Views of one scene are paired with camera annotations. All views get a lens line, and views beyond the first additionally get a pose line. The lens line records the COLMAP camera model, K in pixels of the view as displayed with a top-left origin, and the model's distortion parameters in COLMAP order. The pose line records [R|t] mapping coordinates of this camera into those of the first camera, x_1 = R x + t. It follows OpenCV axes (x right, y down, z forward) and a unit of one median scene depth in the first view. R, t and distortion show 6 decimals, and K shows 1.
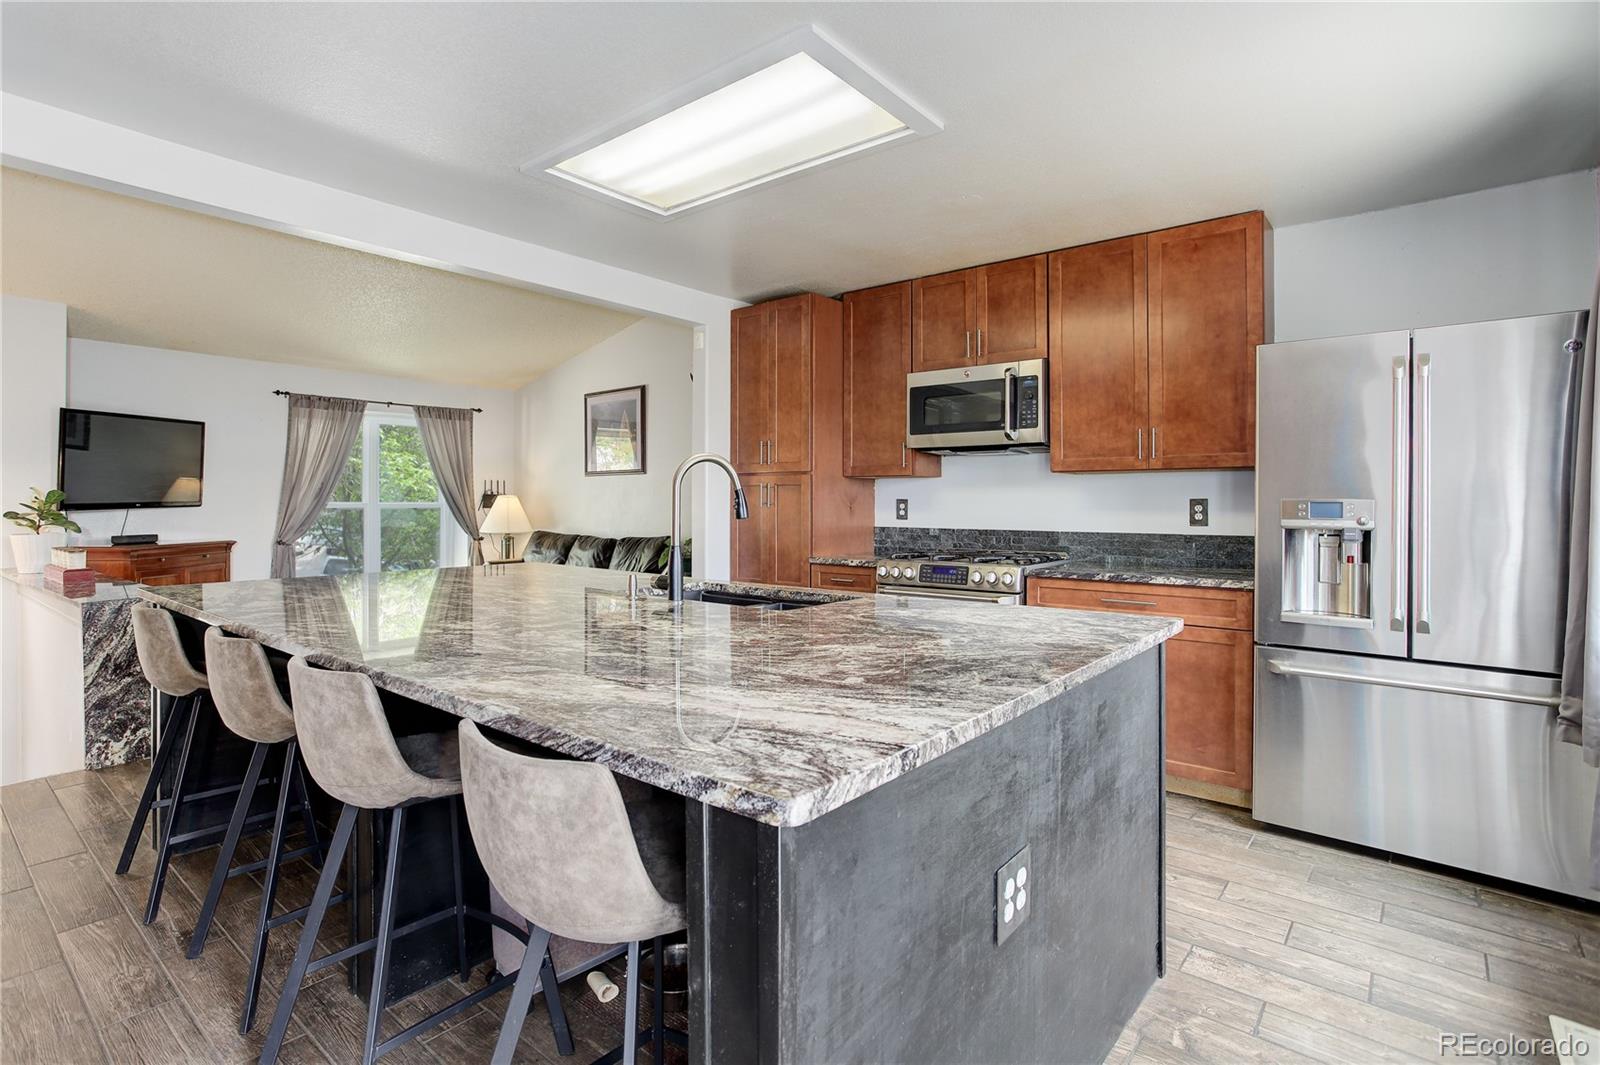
lens RADIAL K [[787.6, 0, 793.9], [0, 787.6, 498.3], [0, 0, 1]] dist [-0.038890, 0.006042]
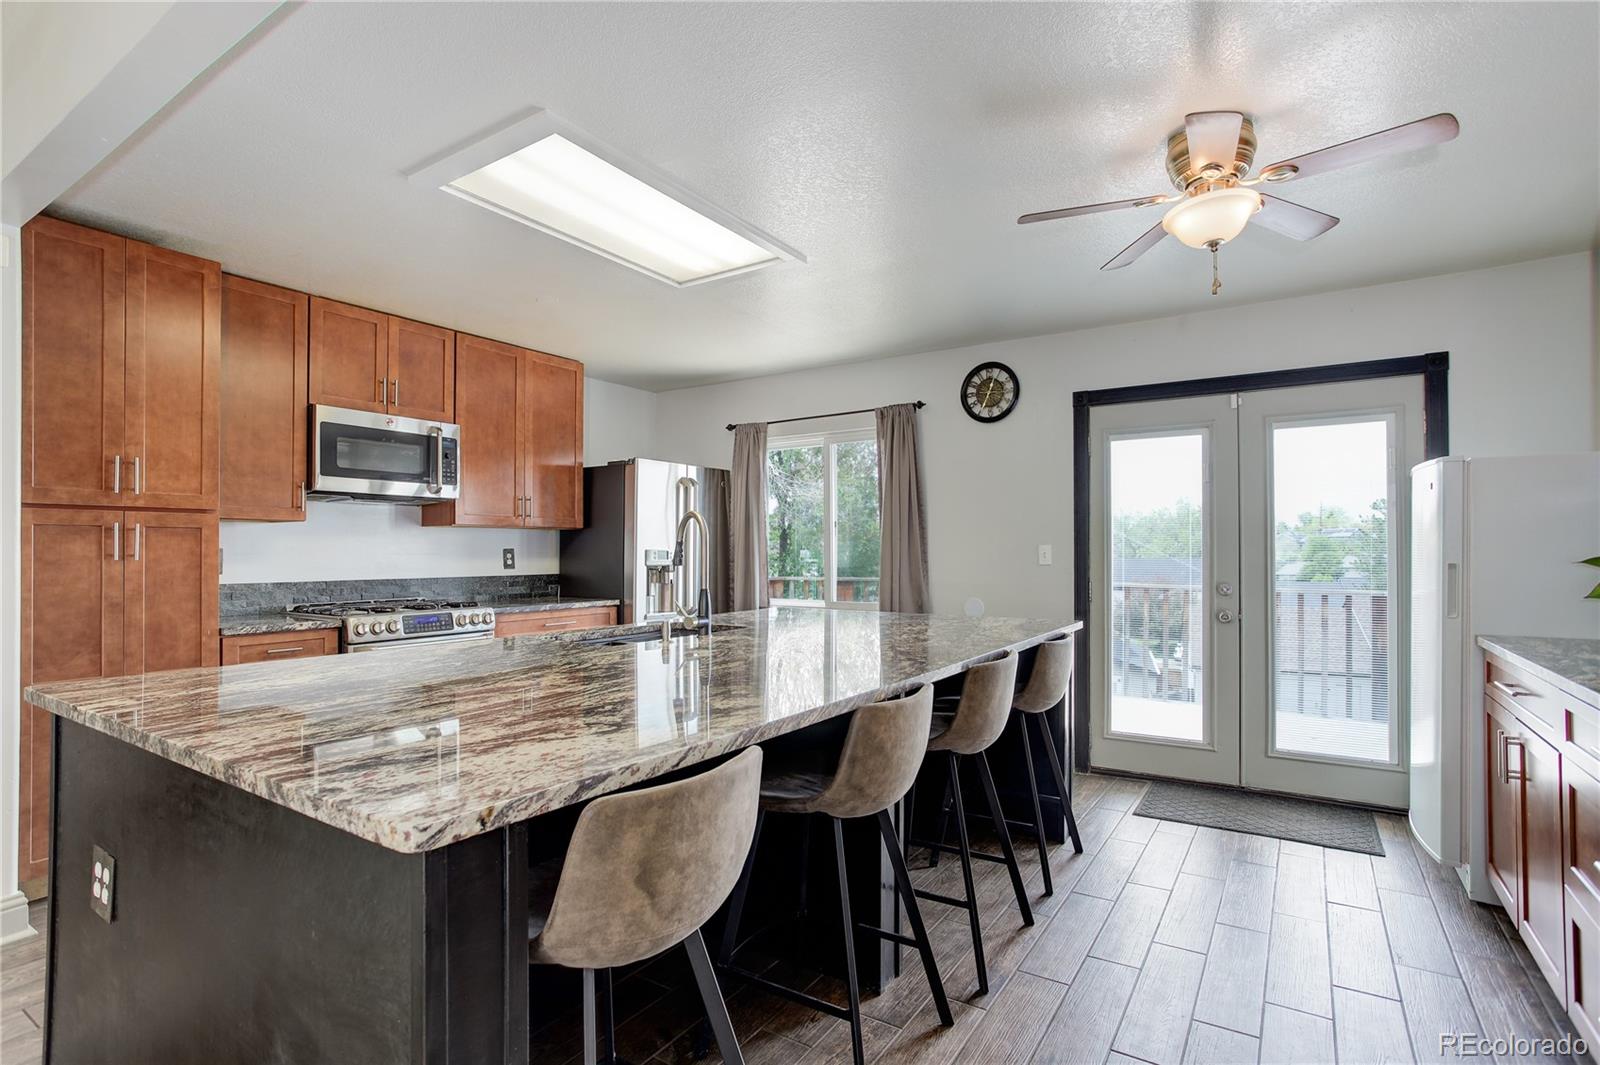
lens RADIAL K [[787.6, 0, 805.9], [0, 787.6, 539.2], [0, 0, 1]] dist [-0.038890, 0.006042]
pose [[-0.110256, 0.011831, 0.993833, -0.866110], [-0.003106, 0.999920, -0.012248, -0.000727], [-0.993898, -0.004437, -0.110210, 0.628815]]
